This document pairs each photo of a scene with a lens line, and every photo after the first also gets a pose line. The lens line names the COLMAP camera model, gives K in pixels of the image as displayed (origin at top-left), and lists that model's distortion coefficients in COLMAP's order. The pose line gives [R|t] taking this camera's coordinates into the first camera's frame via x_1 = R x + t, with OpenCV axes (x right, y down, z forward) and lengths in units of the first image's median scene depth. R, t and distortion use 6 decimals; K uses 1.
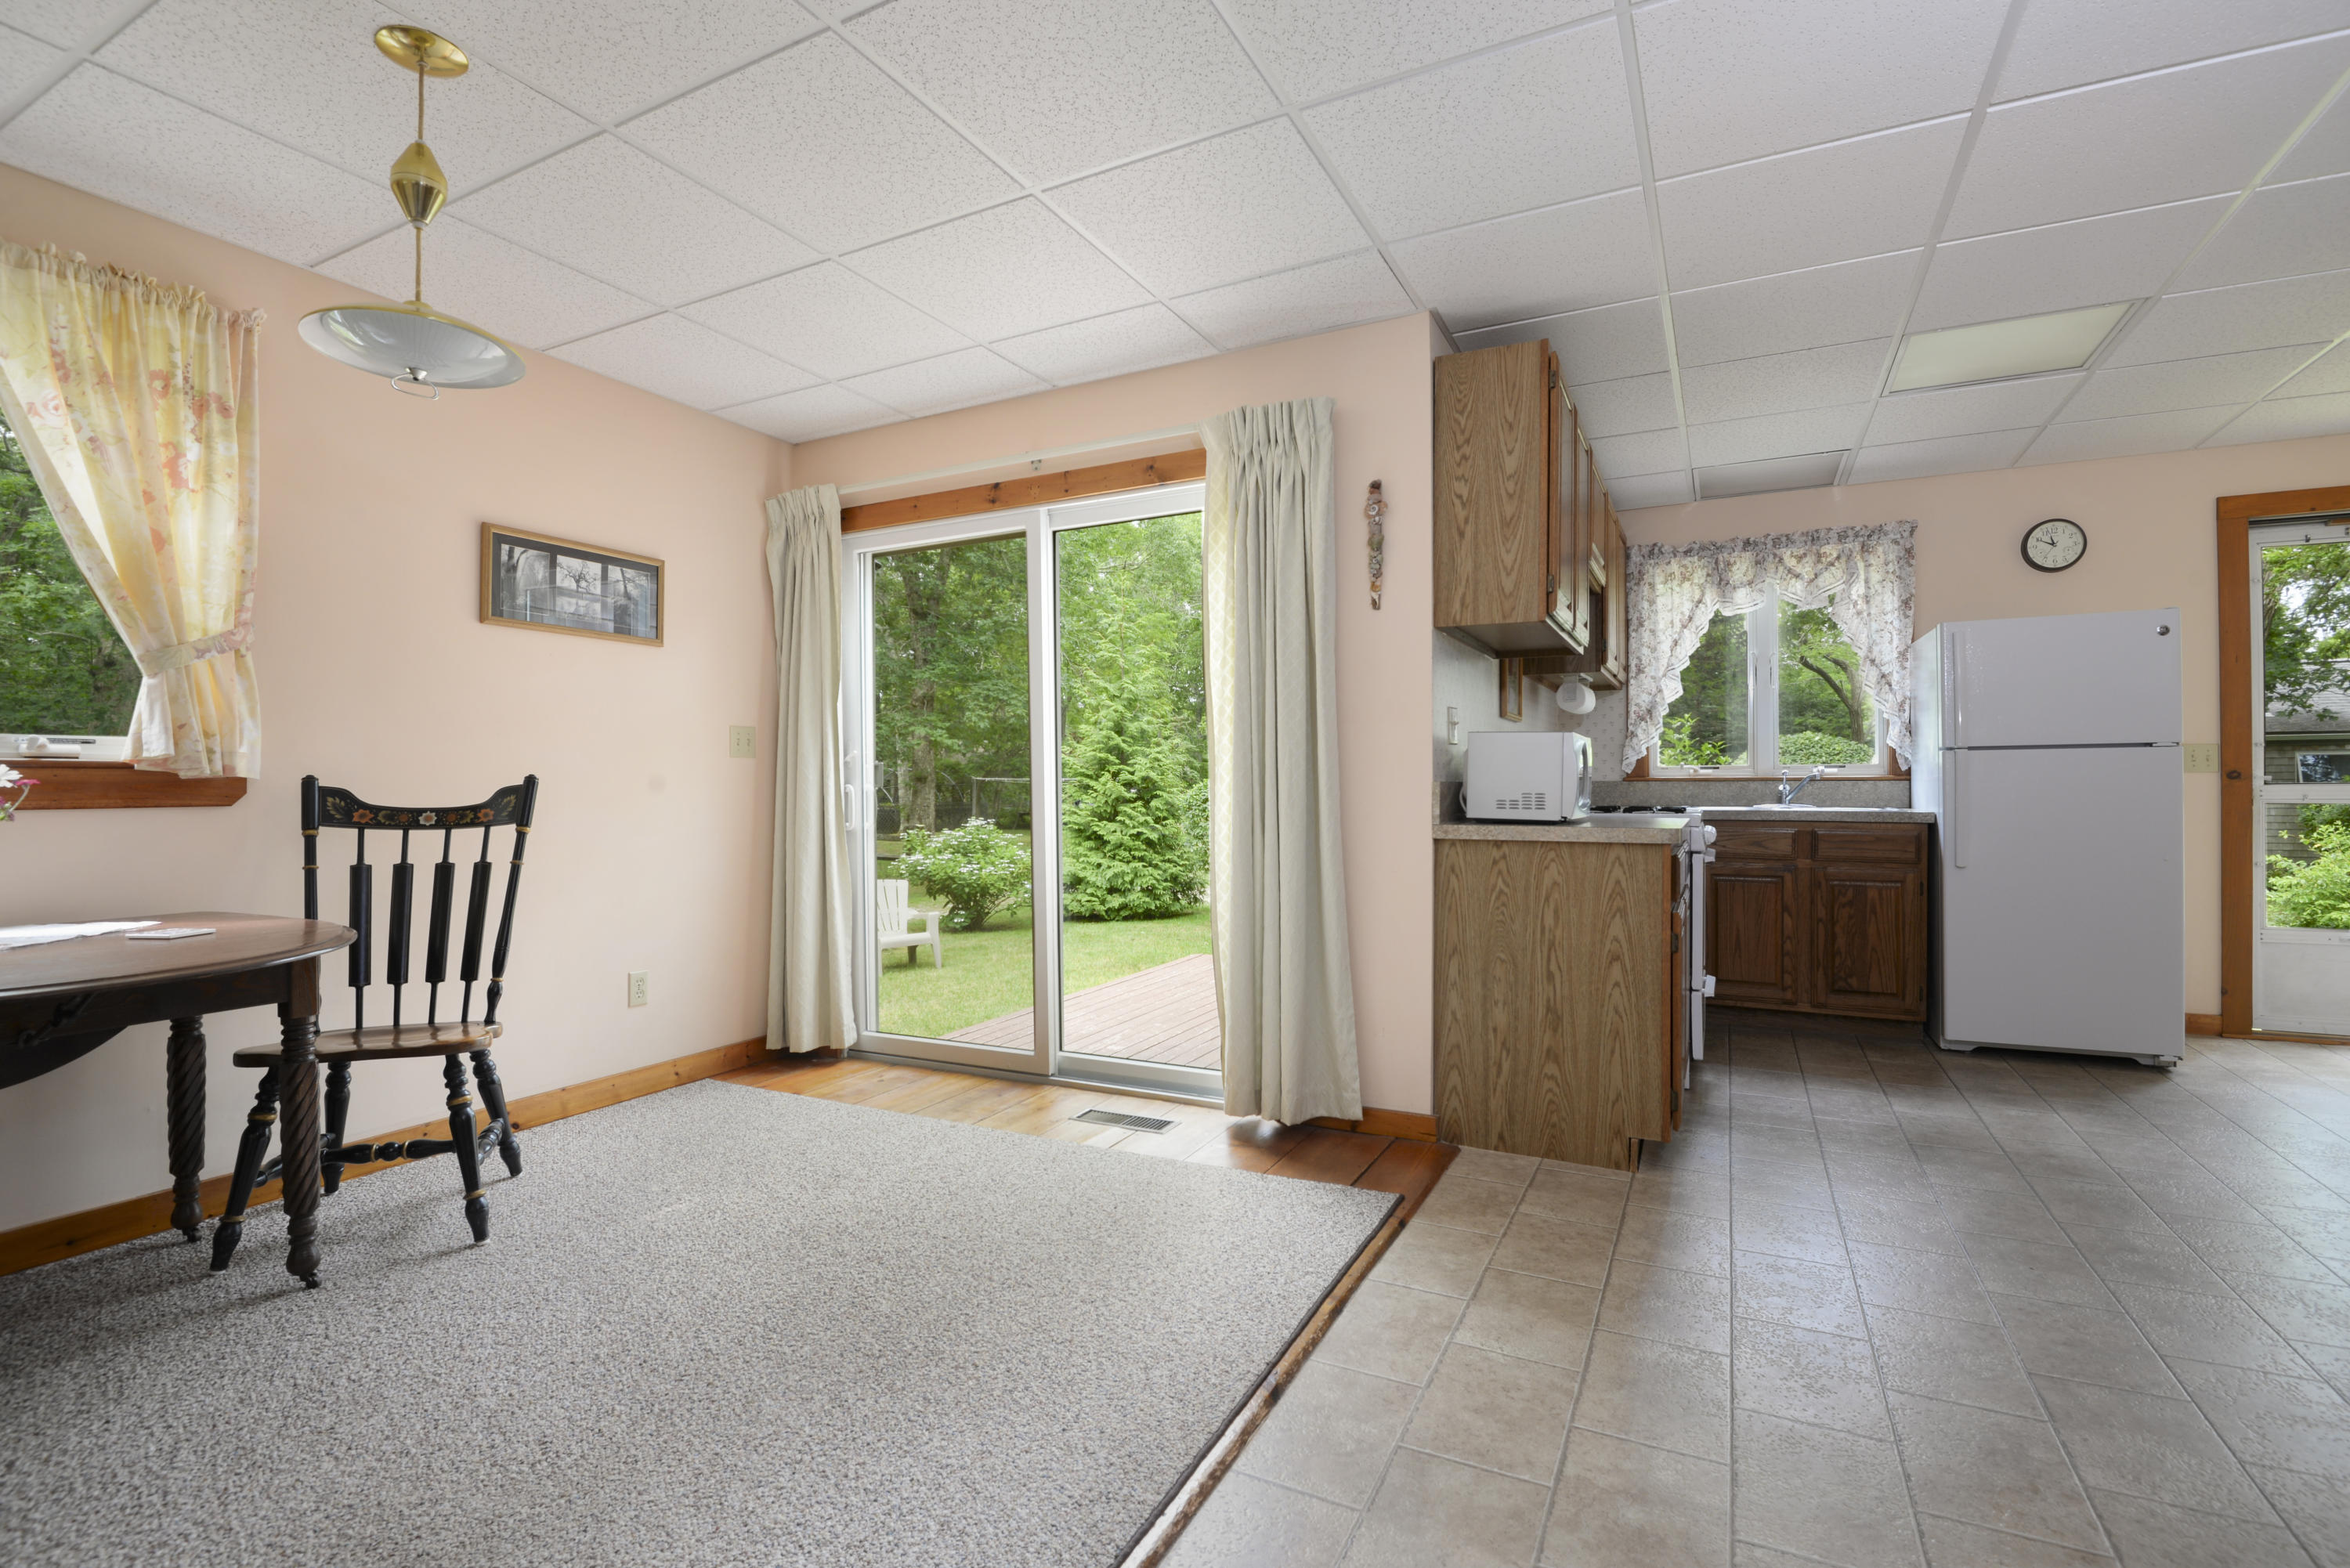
lens RADIAL K [[1070.6, 0, 1175.0], [0, 1070.6, 784.0], [0, 0, 1]] dist [-0.024219, -0.000665]
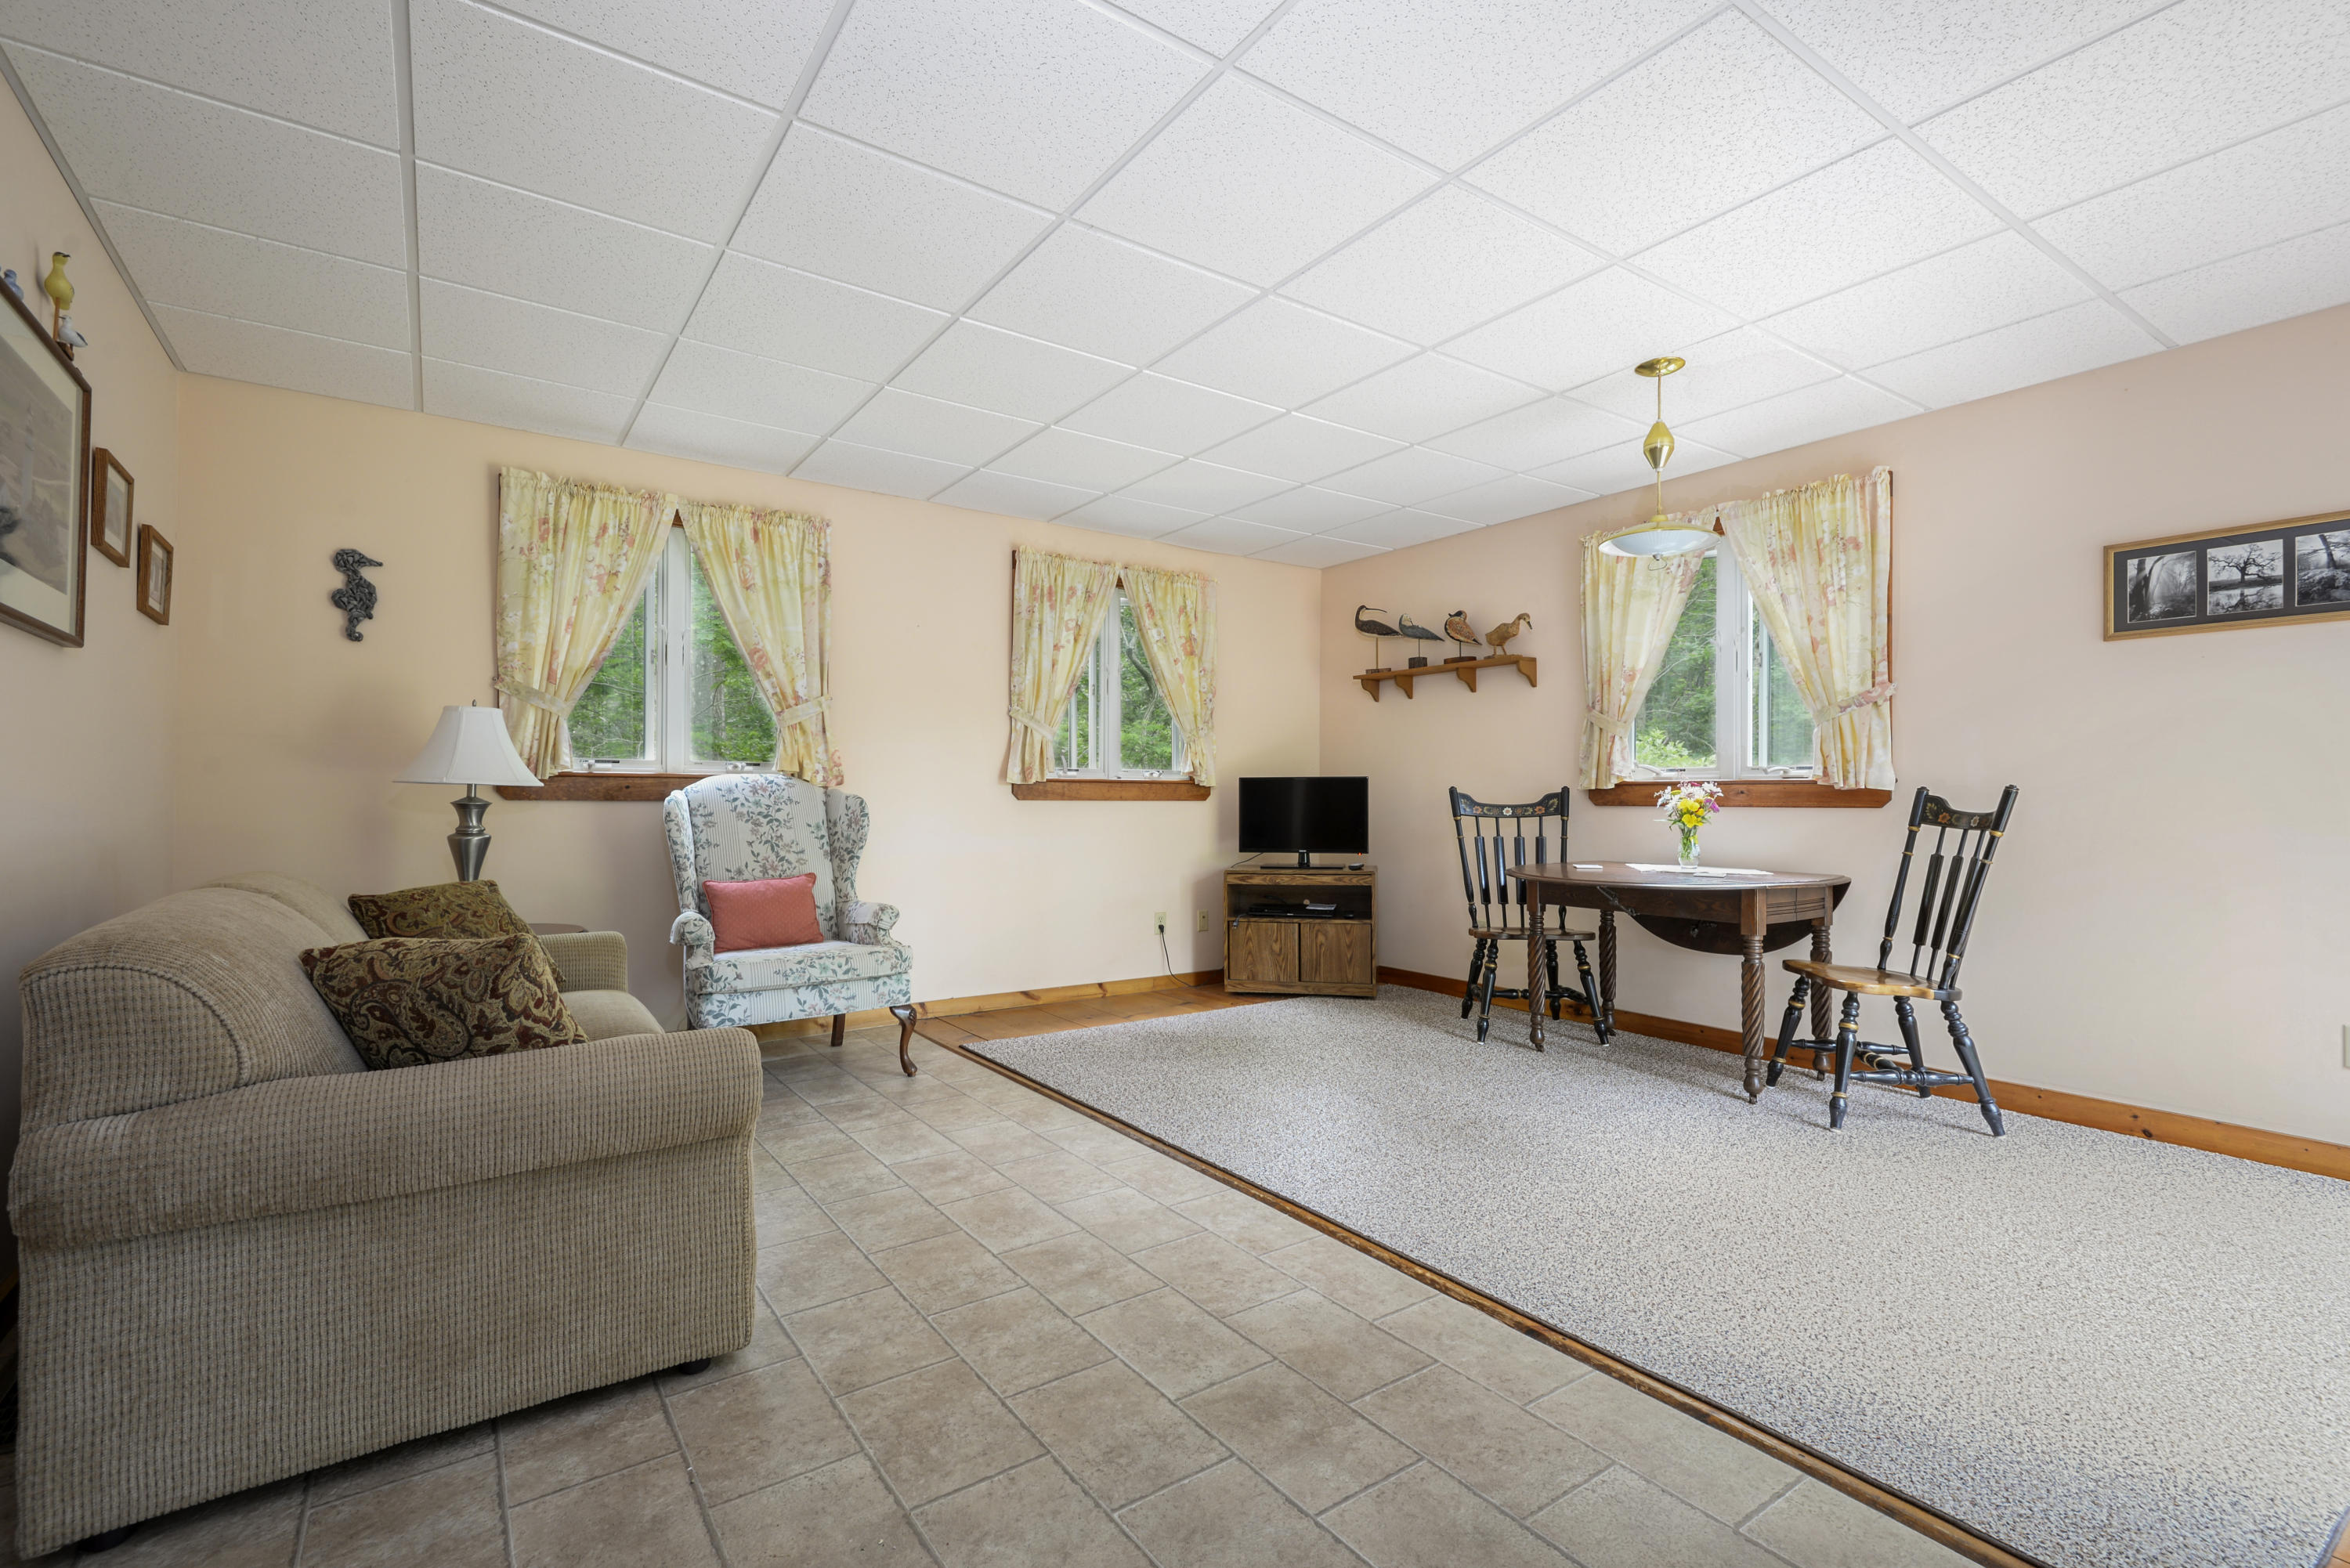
lens RADIAL K [[1070.6, 0, 1175.0], [0, 1070.6, 784.0], [0, 0, 1]] dist [-0.024219, -0.000665]
pose [[-0.470545, -0.006247, -0.882354, 0.957077], [0.003713, 0.999952, -0.009059, -0.003333], [0.882368, -0.007539, -0.470499, 0.897199]]
